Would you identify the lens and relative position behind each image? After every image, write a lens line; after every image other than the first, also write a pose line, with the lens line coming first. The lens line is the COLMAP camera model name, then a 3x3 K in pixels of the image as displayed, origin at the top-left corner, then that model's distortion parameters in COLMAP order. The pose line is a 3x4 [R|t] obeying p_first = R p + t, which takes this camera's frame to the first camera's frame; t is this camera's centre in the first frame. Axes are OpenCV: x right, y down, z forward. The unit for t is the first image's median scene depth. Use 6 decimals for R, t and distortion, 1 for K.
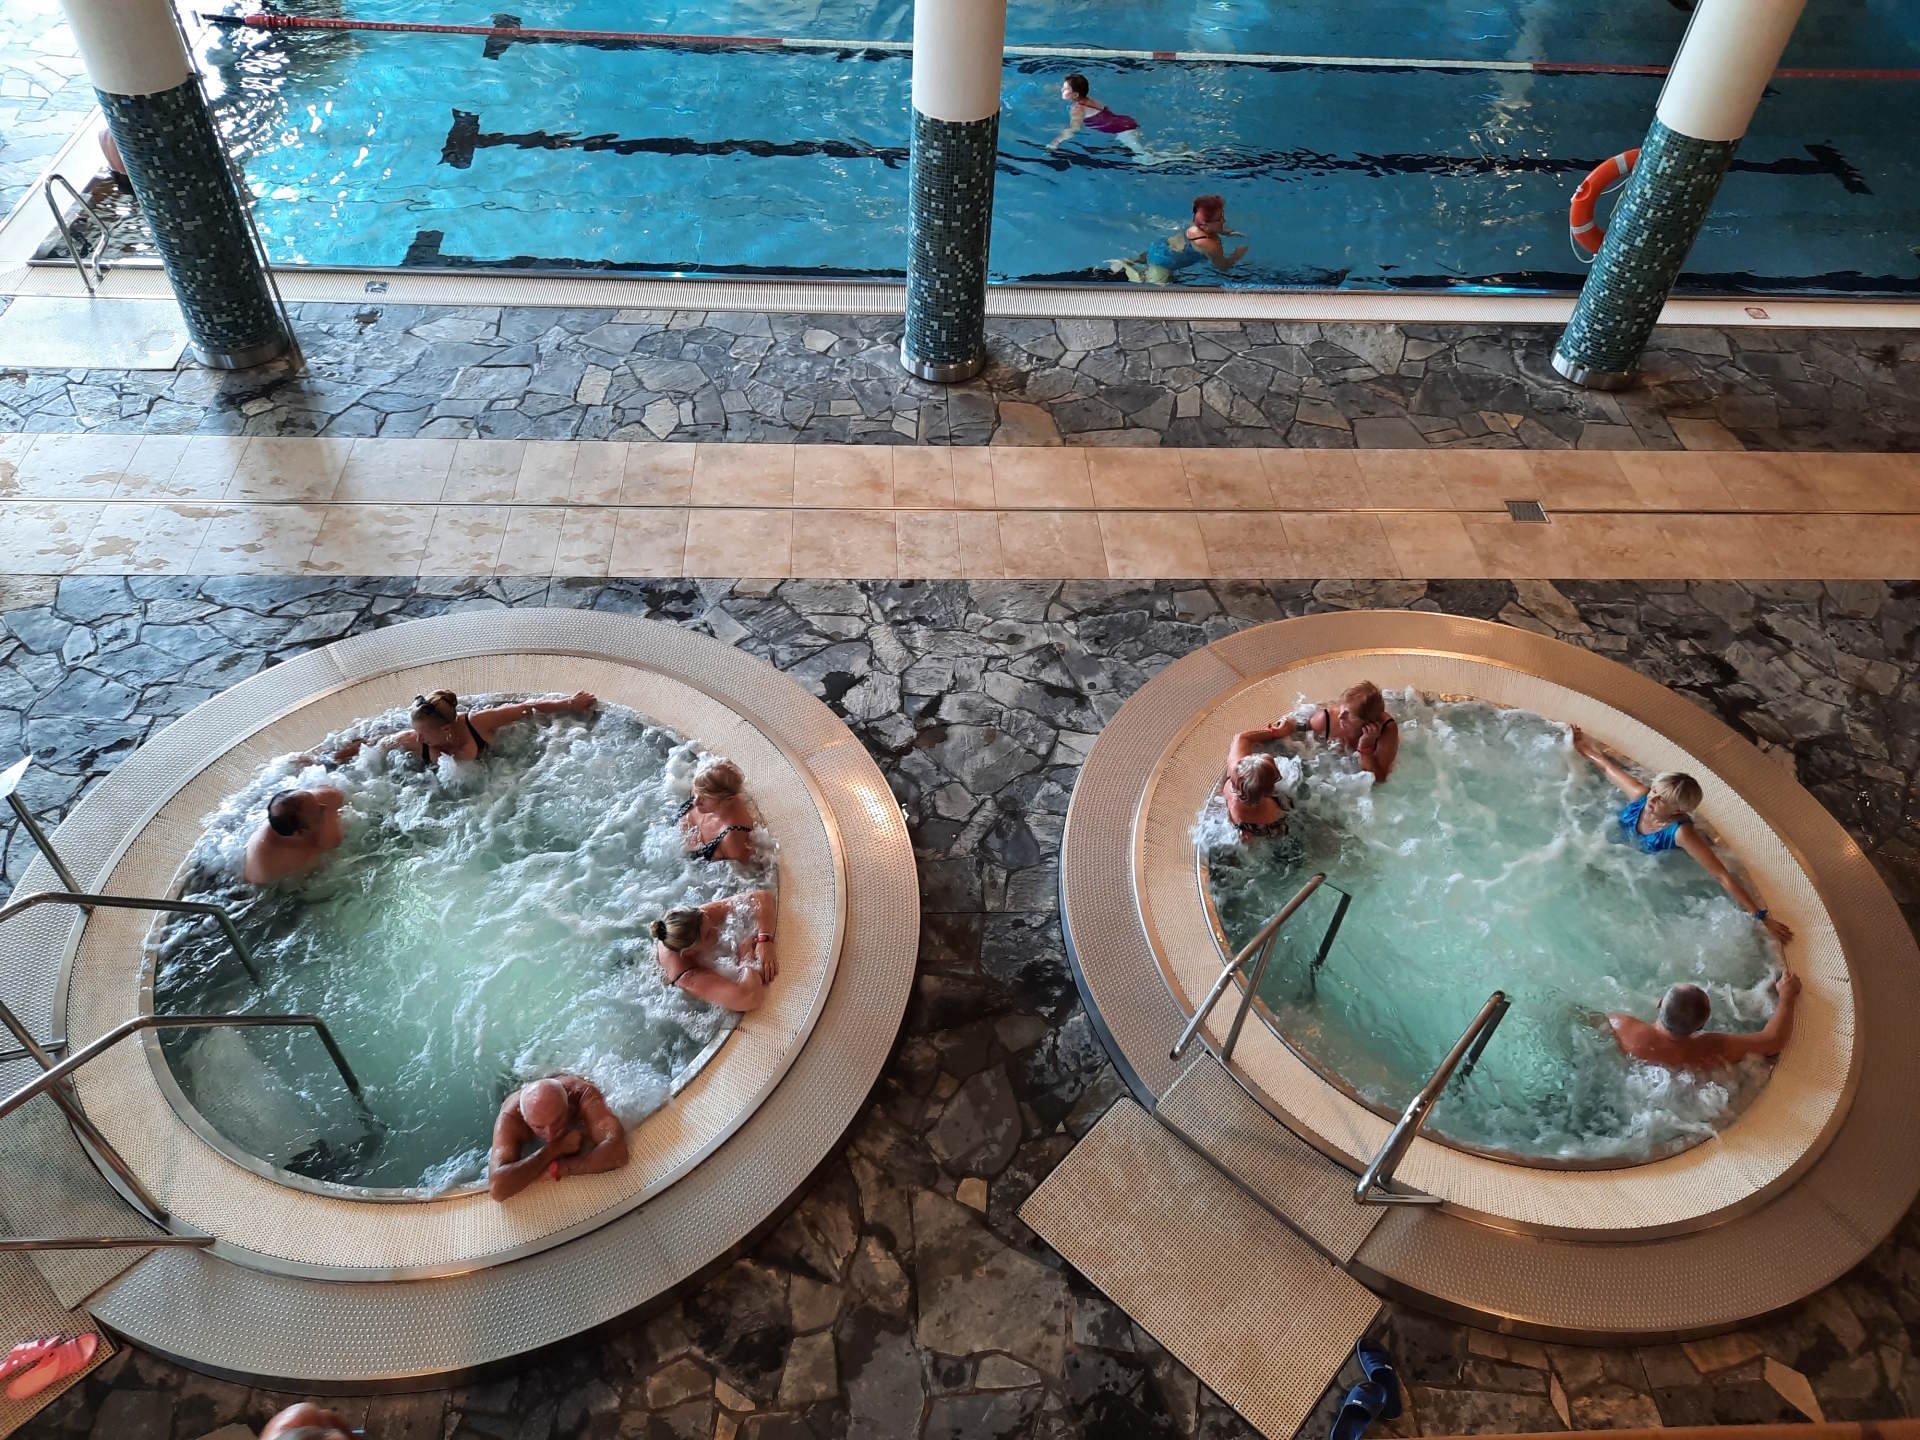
lens RADIAL K [[1402.1, 0, 964.8], [0, 1402.1, 713.7], [0, 0, 1]] dist [0.041128, -0.041103]
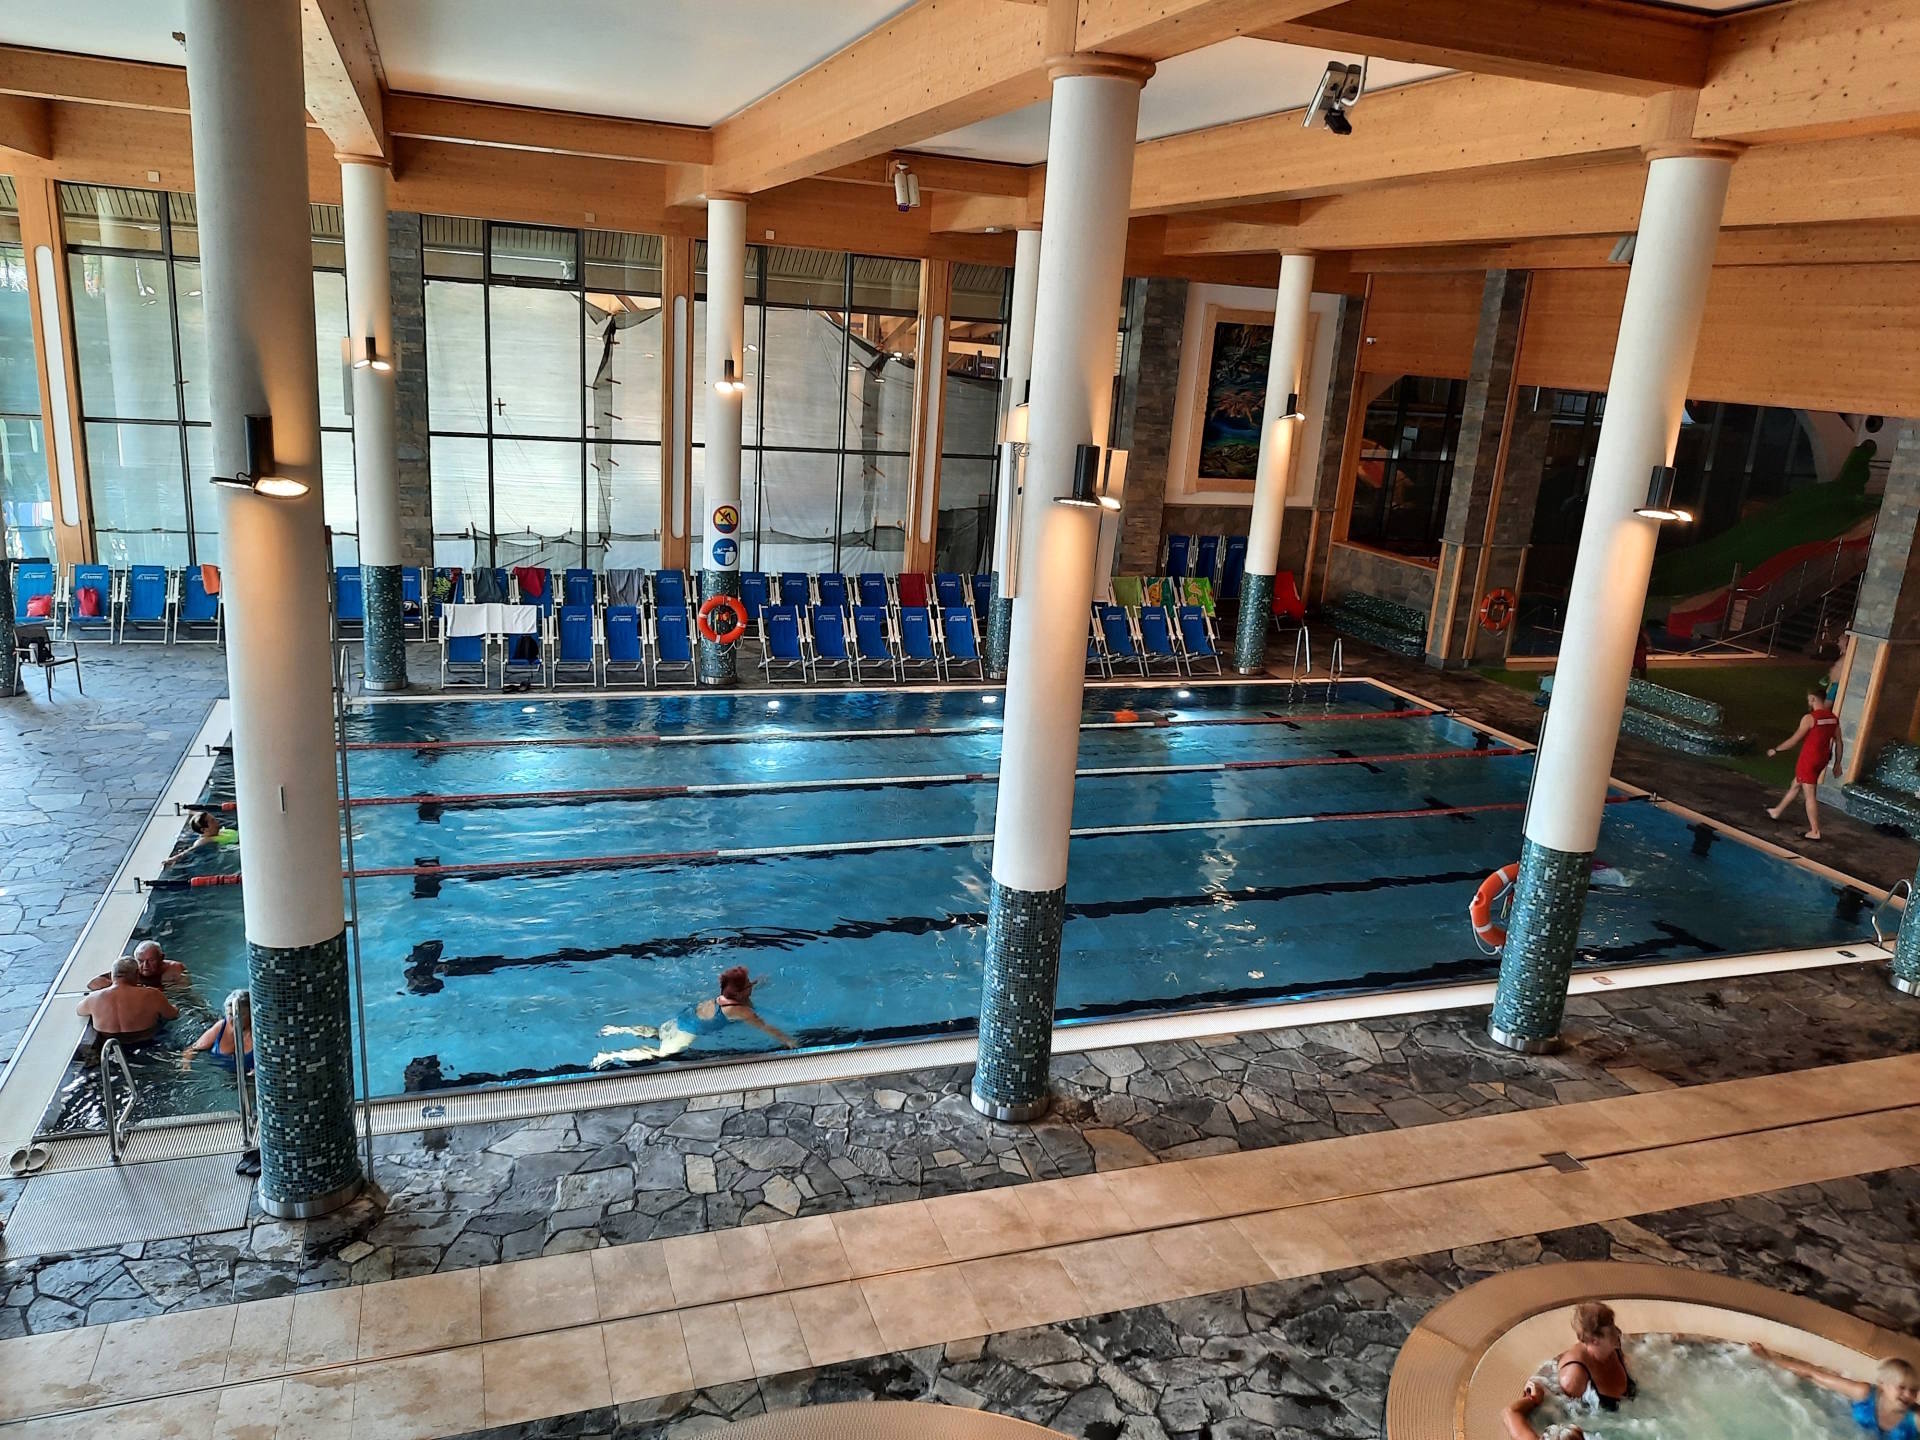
lens RADIAL K [[1402.1, 0, 964.8], [0, 1402.1, 713.7], [0, 0, 1]] dist [0.041128, -0.041103]
pose [[0.960207, -0.061318, 0.272476, -0.347202], [0.191255, 0.855323, -0.481501, 0.003006], [-0.203530, 0.514453, 0.833015, -0.031386]]
